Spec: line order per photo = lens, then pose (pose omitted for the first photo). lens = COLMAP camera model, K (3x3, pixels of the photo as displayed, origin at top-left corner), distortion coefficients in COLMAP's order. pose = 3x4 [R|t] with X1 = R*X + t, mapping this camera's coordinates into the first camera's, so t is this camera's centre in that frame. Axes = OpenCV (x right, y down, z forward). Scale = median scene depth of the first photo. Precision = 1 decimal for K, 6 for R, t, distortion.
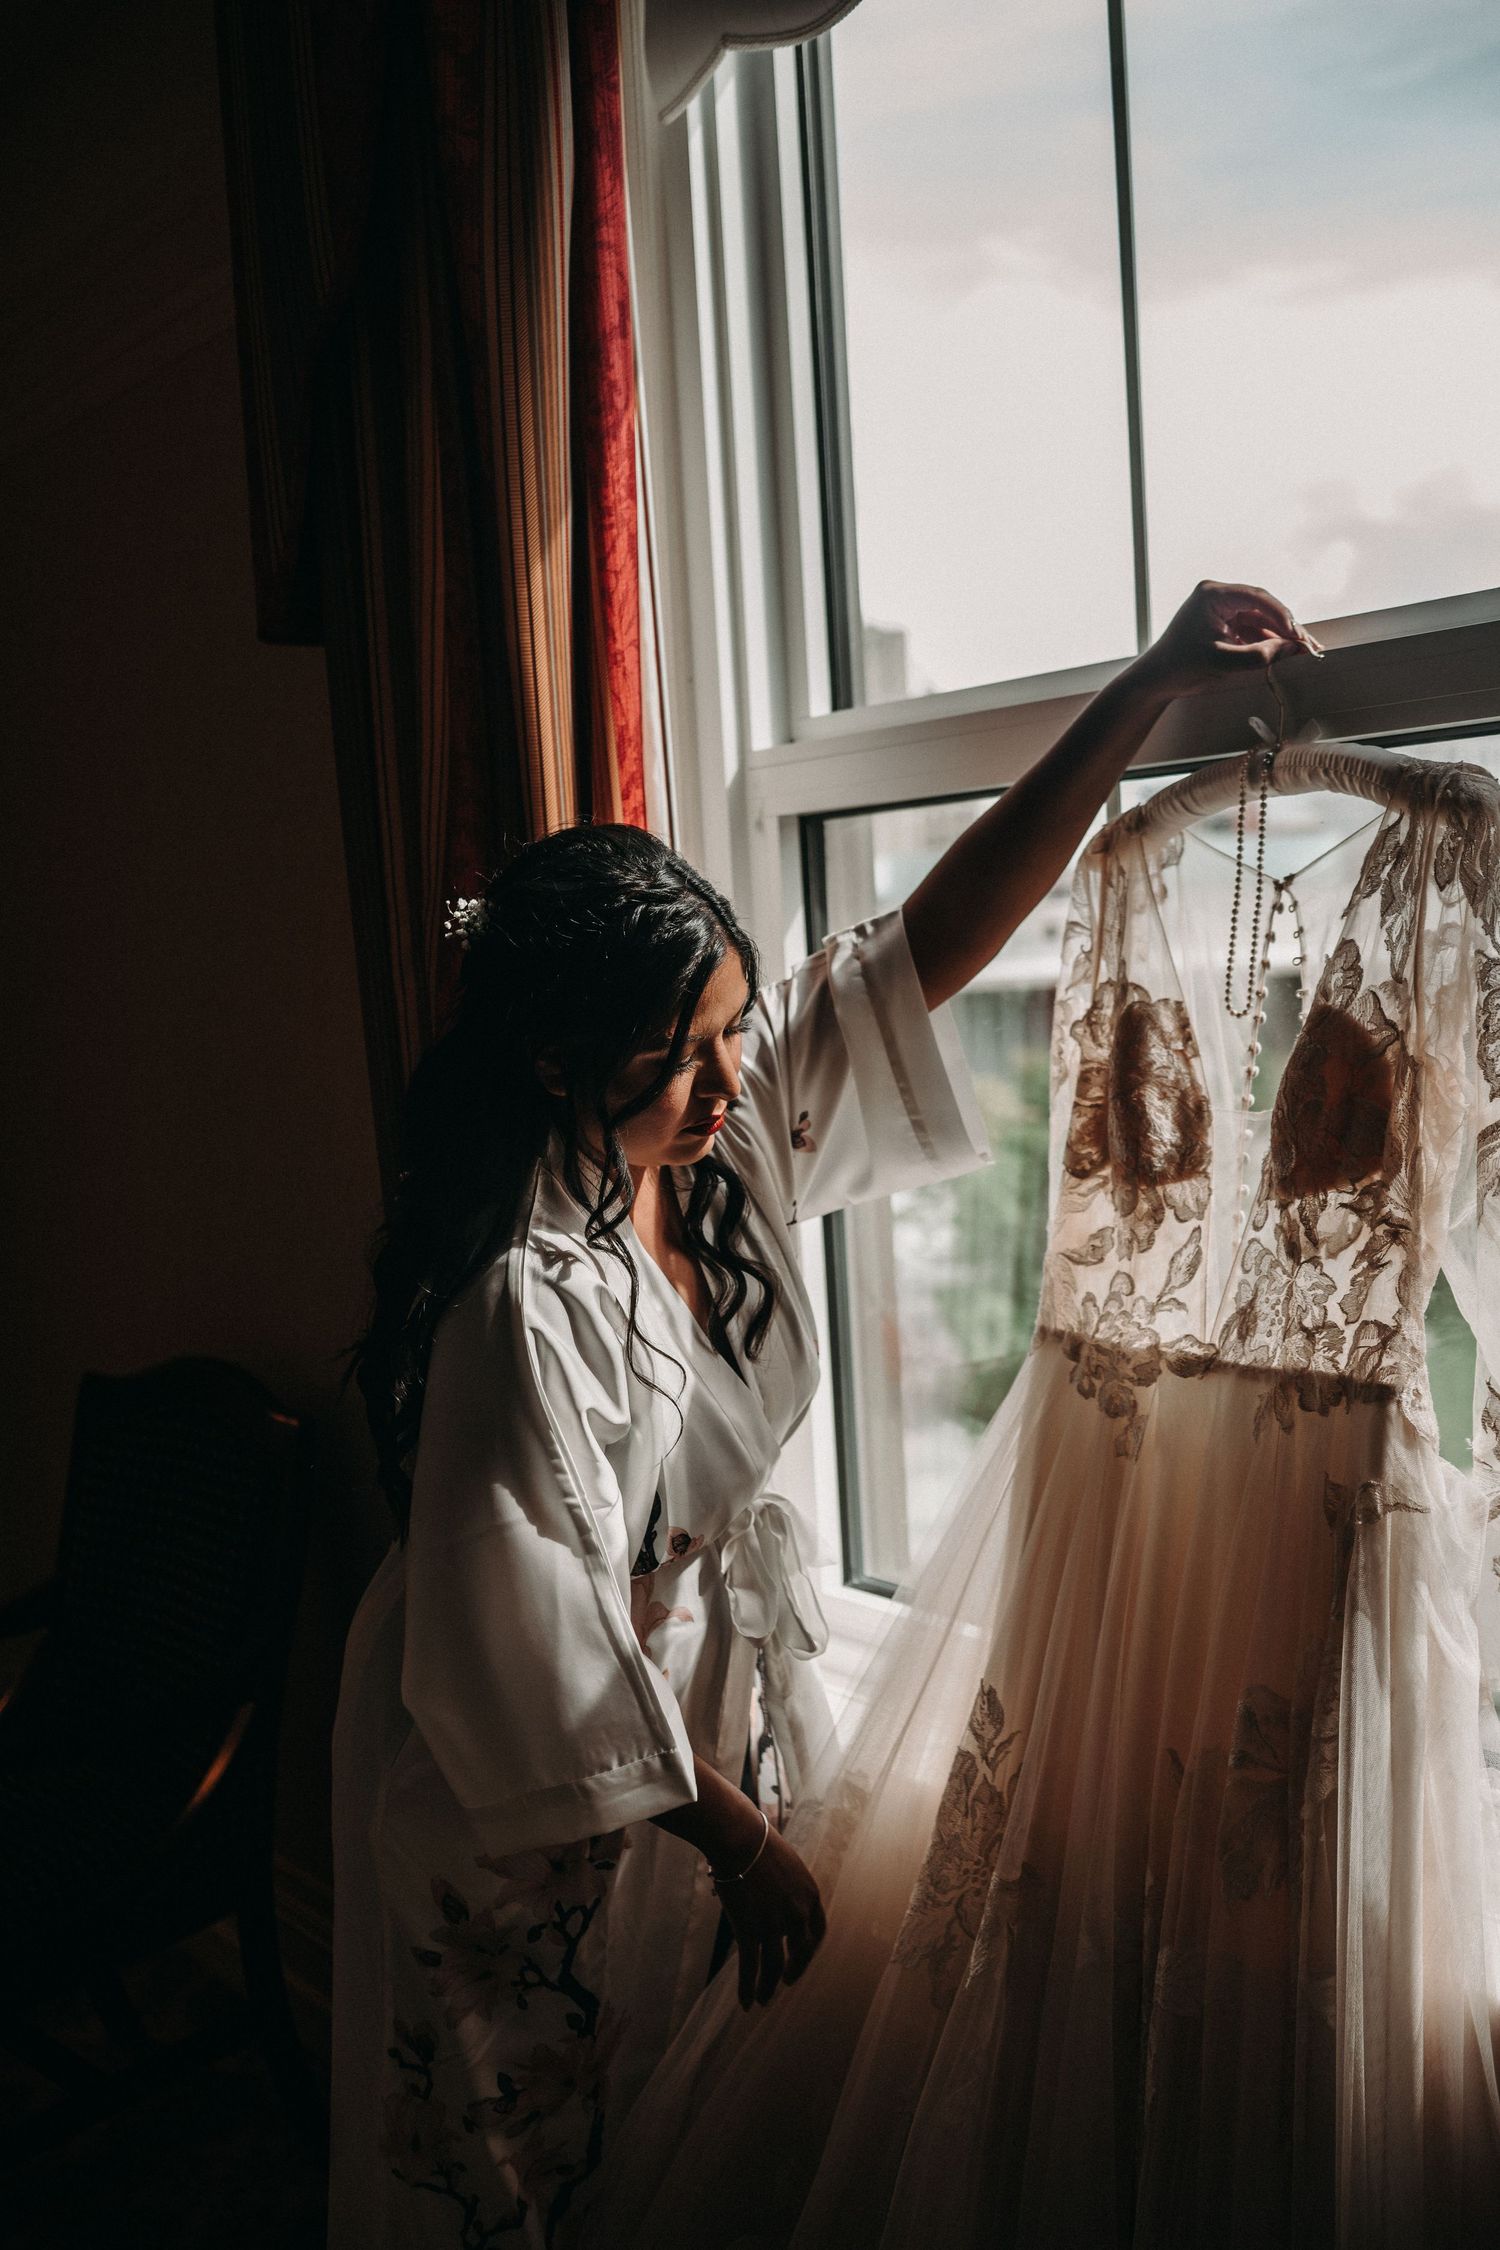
lens RADIAL K [[2244.1, 0, 750.0], [0, 2244.1, 1125.0], [0, 0, 1]] dist [0.008978, -0.010463]
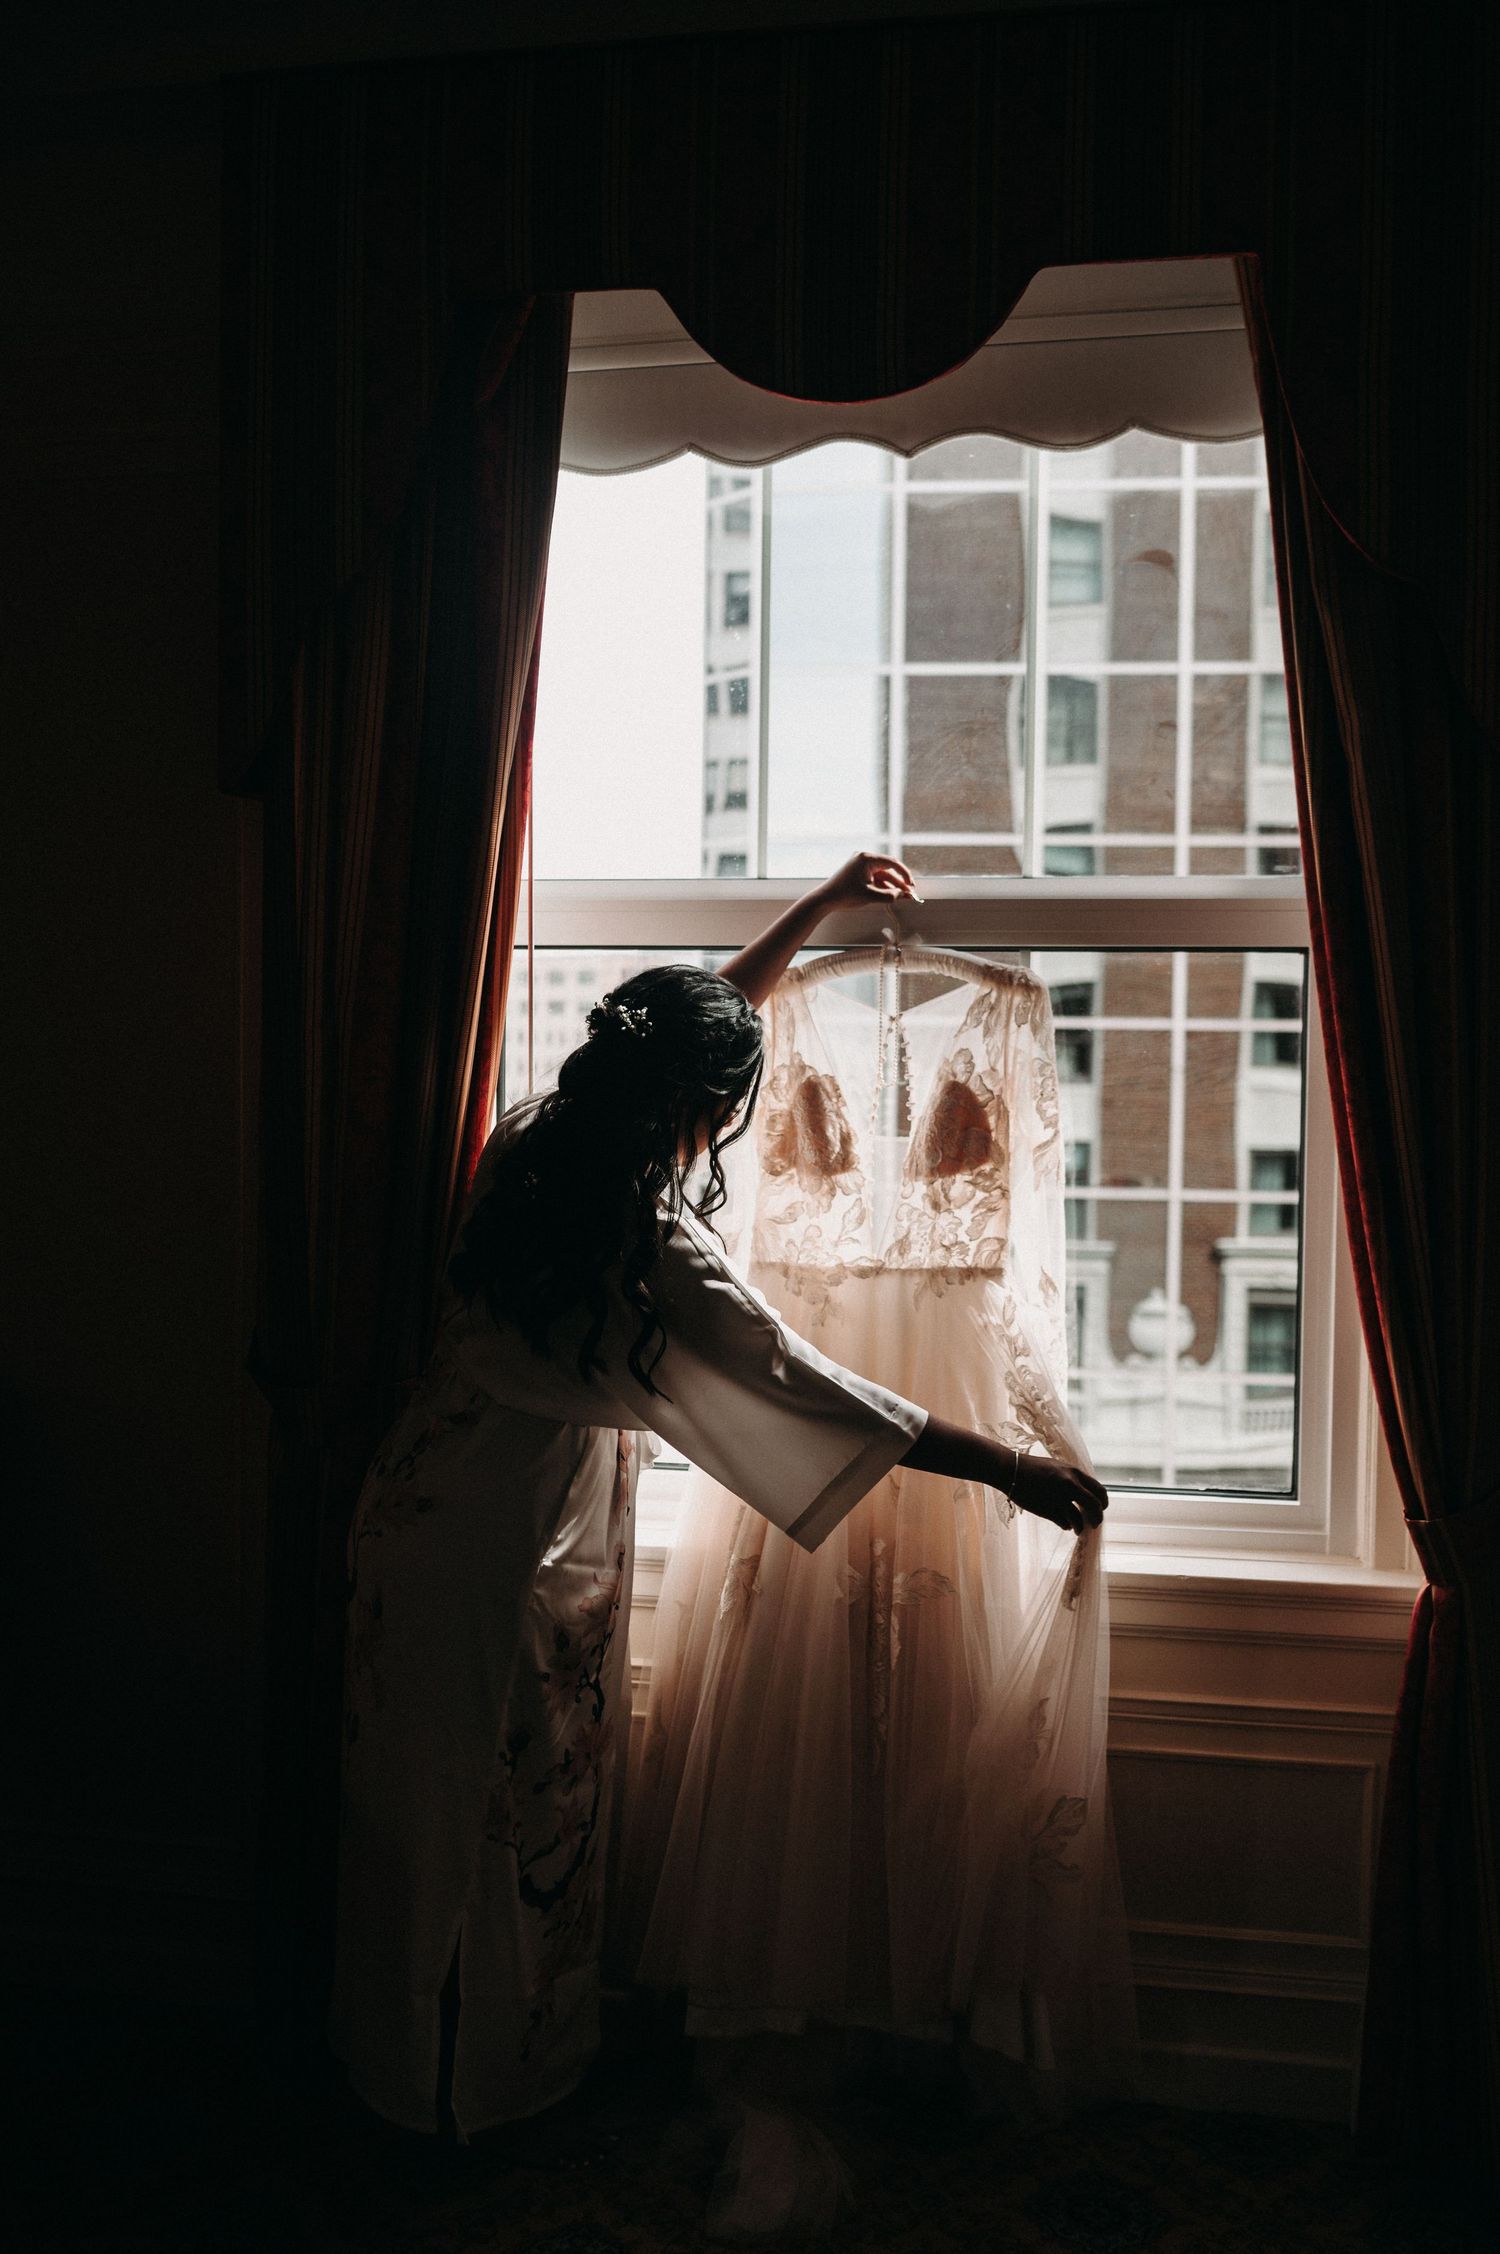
lens RADIAL K [[2248.1, 0, 750.0], [0, 2248.1, 1127.0], [0, 0, 1]] dist [0.008978, -0.010463]
pose [[0.644945, 0.001450, 0.764228, -1.339882], [0.014431, 0.999797, -0.014075, 0.012110], [-0.764093, 0.020106, 0.644793, -0.136294]]
